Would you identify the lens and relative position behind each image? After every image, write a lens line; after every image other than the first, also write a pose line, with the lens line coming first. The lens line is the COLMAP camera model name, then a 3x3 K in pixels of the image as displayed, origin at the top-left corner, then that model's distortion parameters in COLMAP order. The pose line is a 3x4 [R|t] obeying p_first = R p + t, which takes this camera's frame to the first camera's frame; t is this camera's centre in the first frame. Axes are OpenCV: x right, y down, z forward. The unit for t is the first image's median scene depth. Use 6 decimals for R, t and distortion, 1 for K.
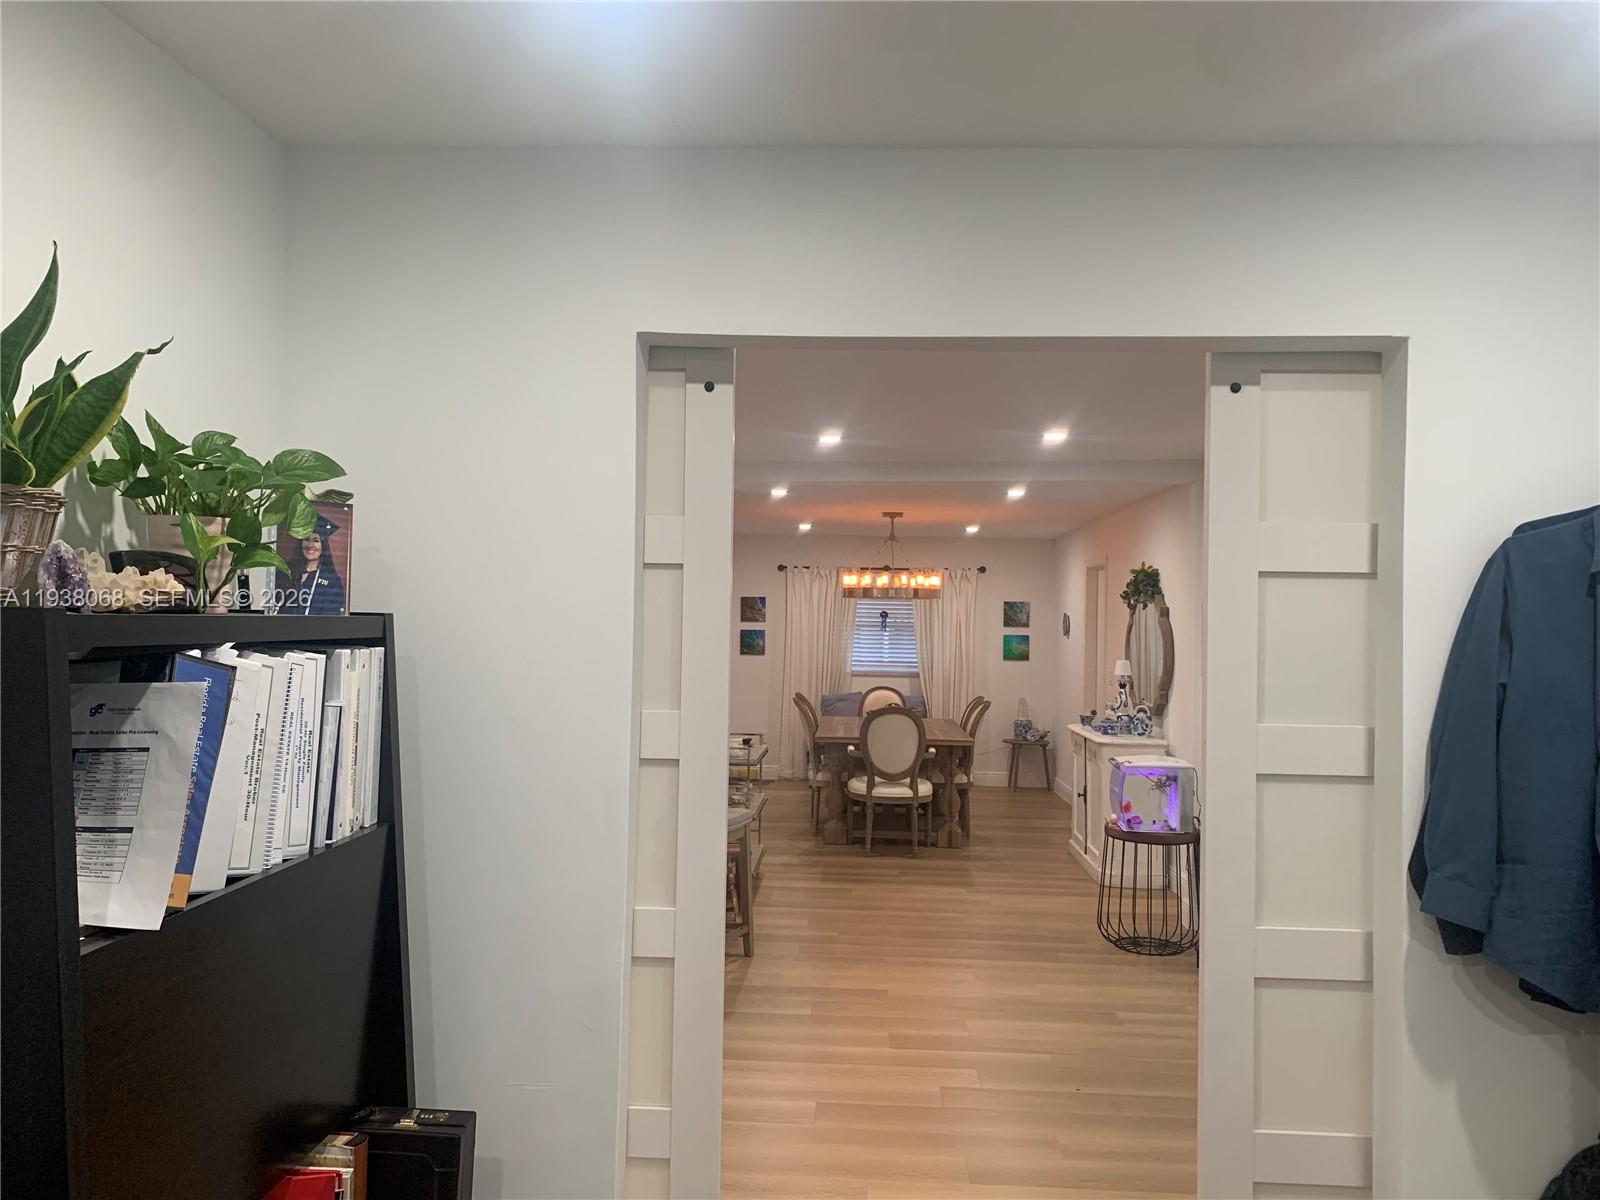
lens RADIAL K [[1204.9, 0, 795.5], [0, 1204.9, 593.8], [0, 0, 1]] dist [0.129827, -0.221892]
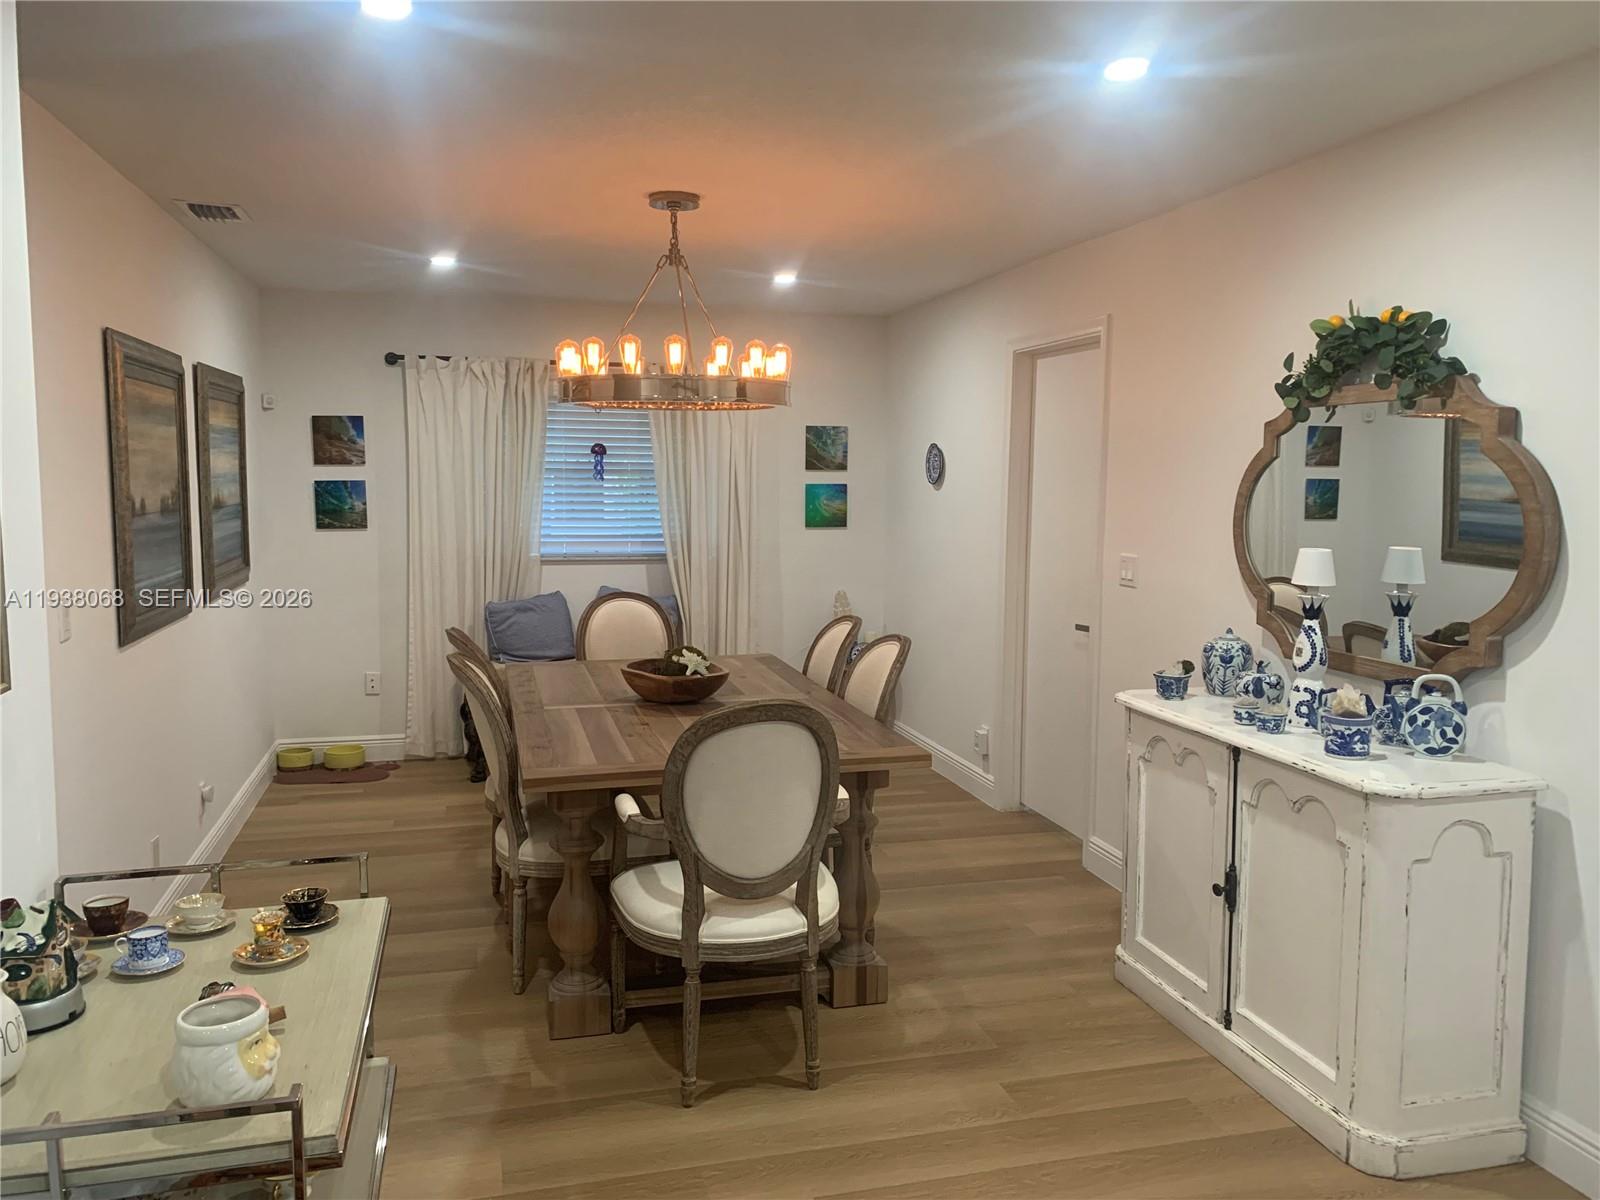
lens RADIAL K [[1204.9, 0, 795.5], [0, 1204.9, 593.8], [0, 0, 1]] dist [0.129827, -0.221892]
pose [[0.952262, -0.042362, 0.302329, -0.012799], [0.003211, 0.991661, 0.128837, 0.014754], [-0.305265, -0.121716, 0.944457, 0.571333]]
